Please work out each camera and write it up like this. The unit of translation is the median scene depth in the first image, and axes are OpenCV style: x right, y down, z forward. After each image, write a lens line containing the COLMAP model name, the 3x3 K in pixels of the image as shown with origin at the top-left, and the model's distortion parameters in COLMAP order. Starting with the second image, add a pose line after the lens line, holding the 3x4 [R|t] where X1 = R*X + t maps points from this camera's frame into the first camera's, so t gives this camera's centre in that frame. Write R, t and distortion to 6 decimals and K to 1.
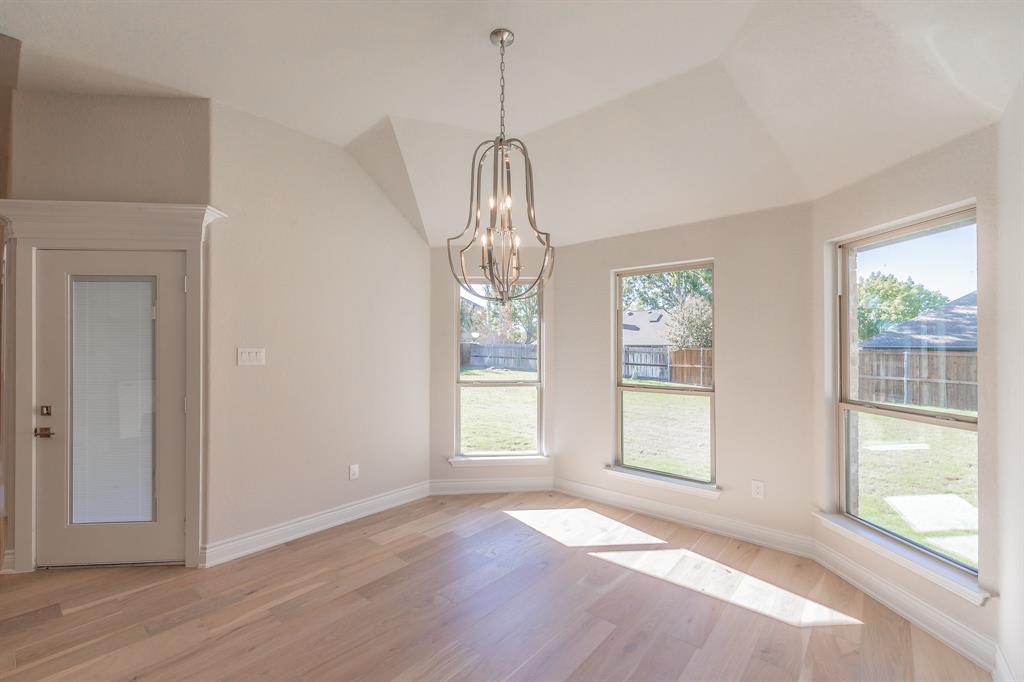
lens RADIAL K [[440.5, 0, 522.6], [0, 440.5, 346.6], [0, 0, 1]] dist [0.002003, 0.000129]
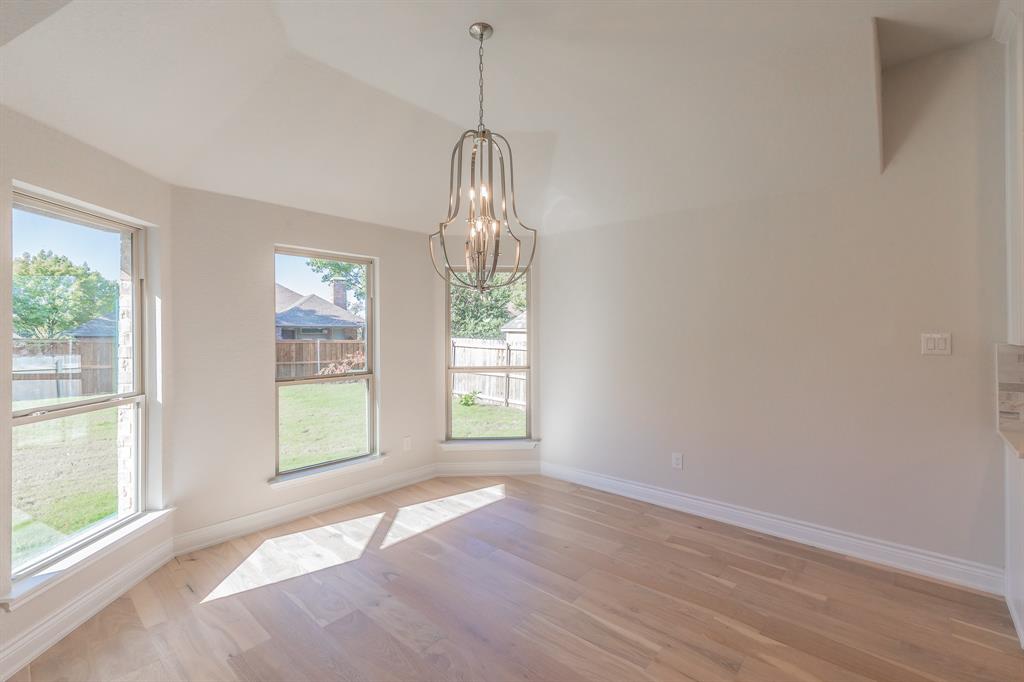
lens RADIAL K [[447.3, 0, 504.4], [0, 447.3, 327.9], [0, 0, 1]] dist [0.001003, 0.000155]
pose [[0.038436, 0.012449, 0.999184, -0.871062], [0.003034, 0.999916, -0.012575, -0.004366], [-0.999256, 0.003515, 0.038395, 0.722311]]
